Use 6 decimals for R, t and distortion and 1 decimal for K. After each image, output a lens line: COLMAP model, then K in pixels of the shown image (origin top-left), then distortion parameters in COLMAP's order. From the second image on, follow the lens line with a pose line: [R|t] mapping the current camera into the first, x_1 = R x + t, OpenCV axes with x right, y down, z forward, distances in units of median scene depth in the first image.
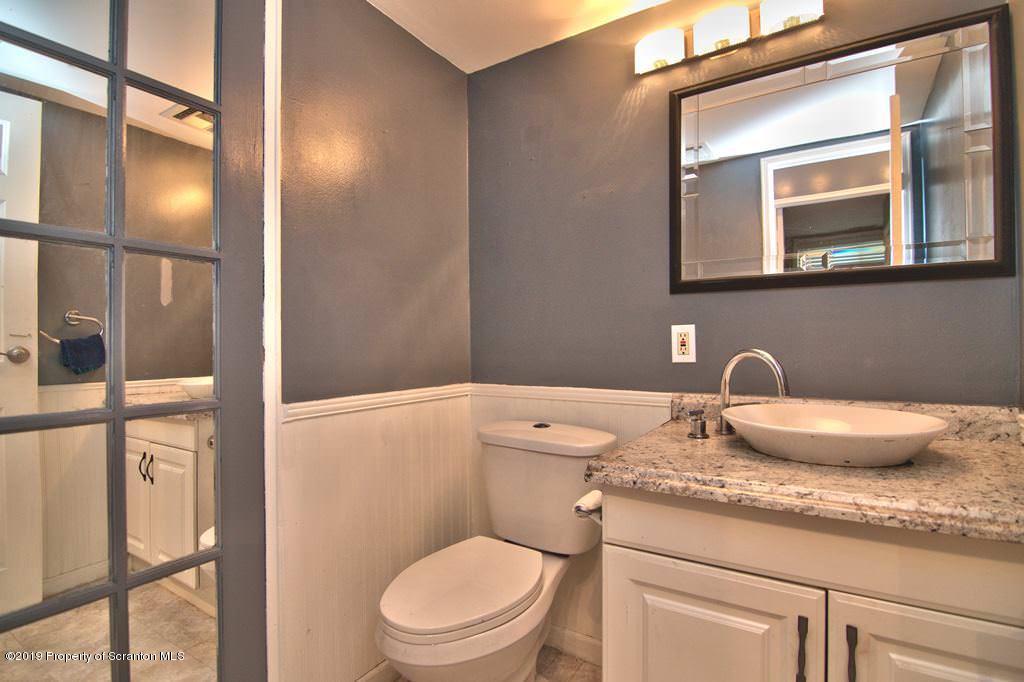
lens RADIAL K [[491.0, 0, 512.0], [0, 491.0, 341.0], [0, 0, 1]] dist [-0.007501, -0.009531]
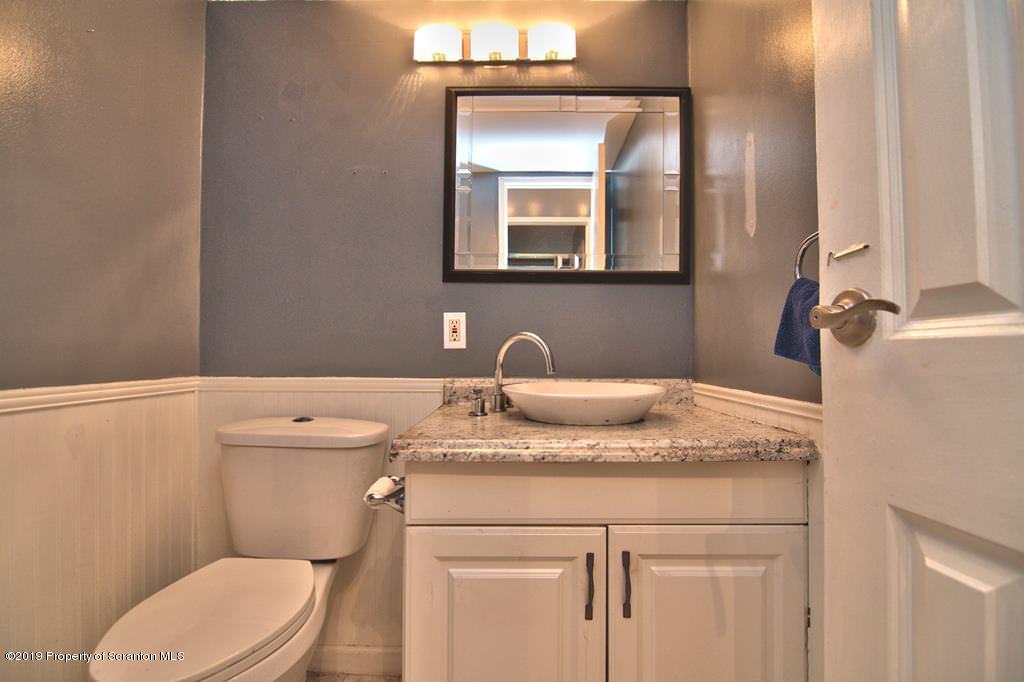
lens RADIAL K [[491.0, 0, 512.0], [0, 491.0, 341.0], [0, 0, 1]] dist [-0.007501, -0.009531]
pose [[0.845643, 0.023507, 0.533232, -0.118786], [-0.014020, 0.999663, -0.021836, 0.057192], [-0.533565, 0.010989, 0.845687, 0.068623]]
